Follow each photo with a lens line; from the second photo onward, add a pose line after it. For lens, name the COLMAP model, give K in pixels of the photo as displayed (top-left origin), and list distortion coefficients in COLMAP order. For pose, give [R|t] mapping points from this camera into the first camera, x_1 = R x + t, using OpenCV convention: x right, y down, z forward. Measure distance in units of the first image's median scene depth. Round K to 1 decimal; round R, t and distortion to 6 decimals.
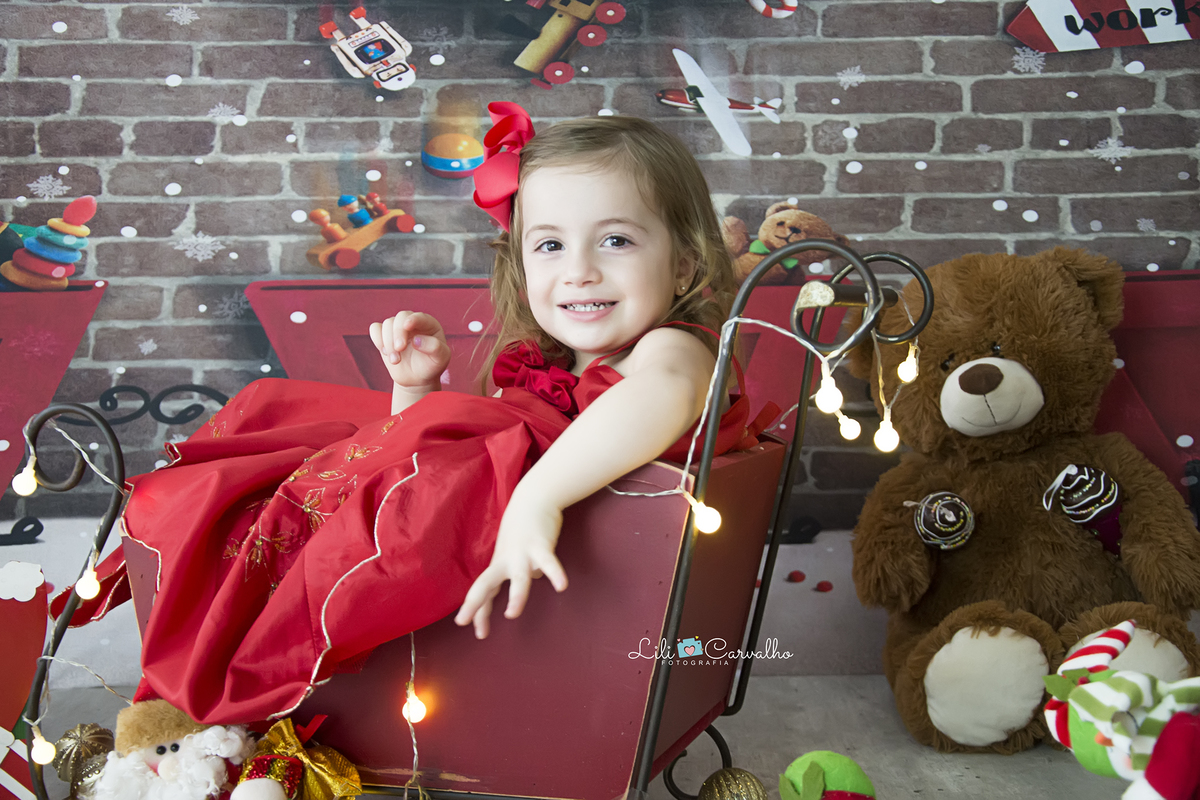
lens RADIAL K [[1660.8, 0, 594.8], [0, 1660.8, 407.6], [0, 0, 1]] dist [0.181927, 0.000000]
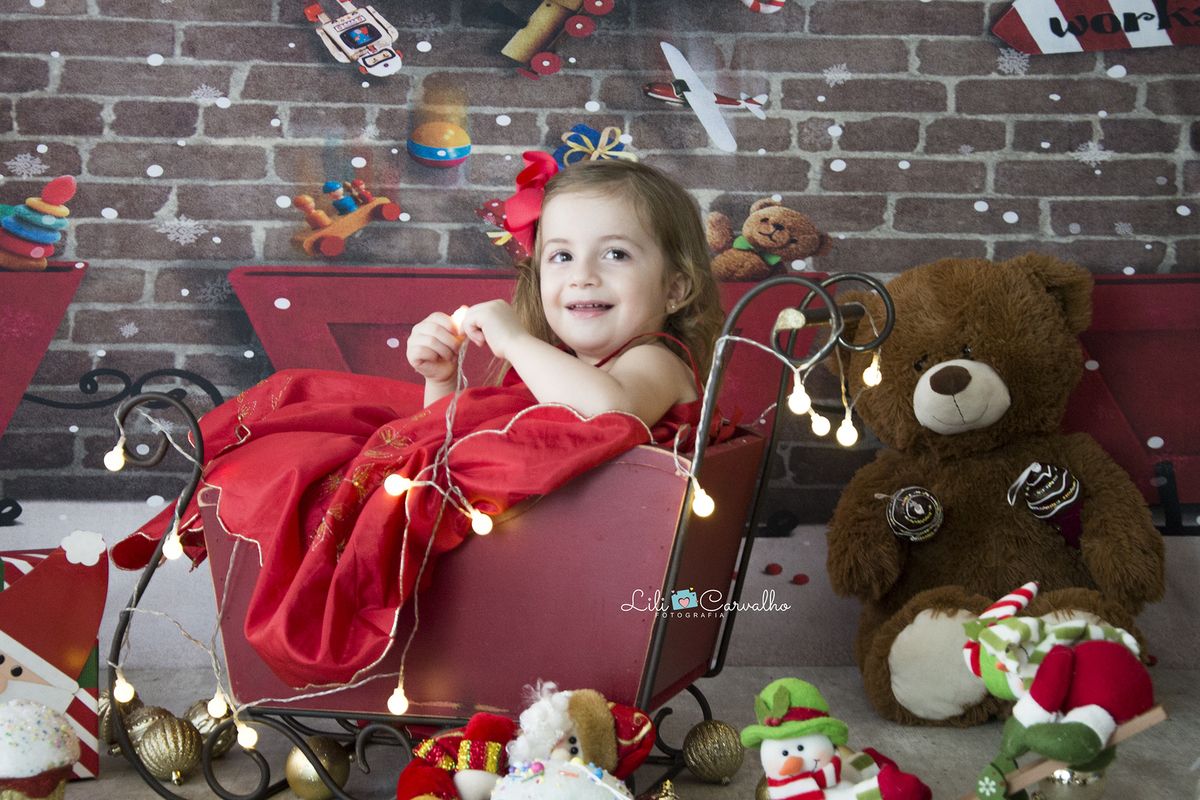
lens RADIAL K [[2290.9, 0, 601.0], [0, 2290.9, 408.8], [0, 0, 1]] dist [0.445681, 0.000000]
pose [[0.998954, 0.017666, 0.042181, -0.043935], [-0.018055, 0.999798, 0.008850, -0.006775], [-0.042017, -0.009602, 0.999071, -0.387116]]
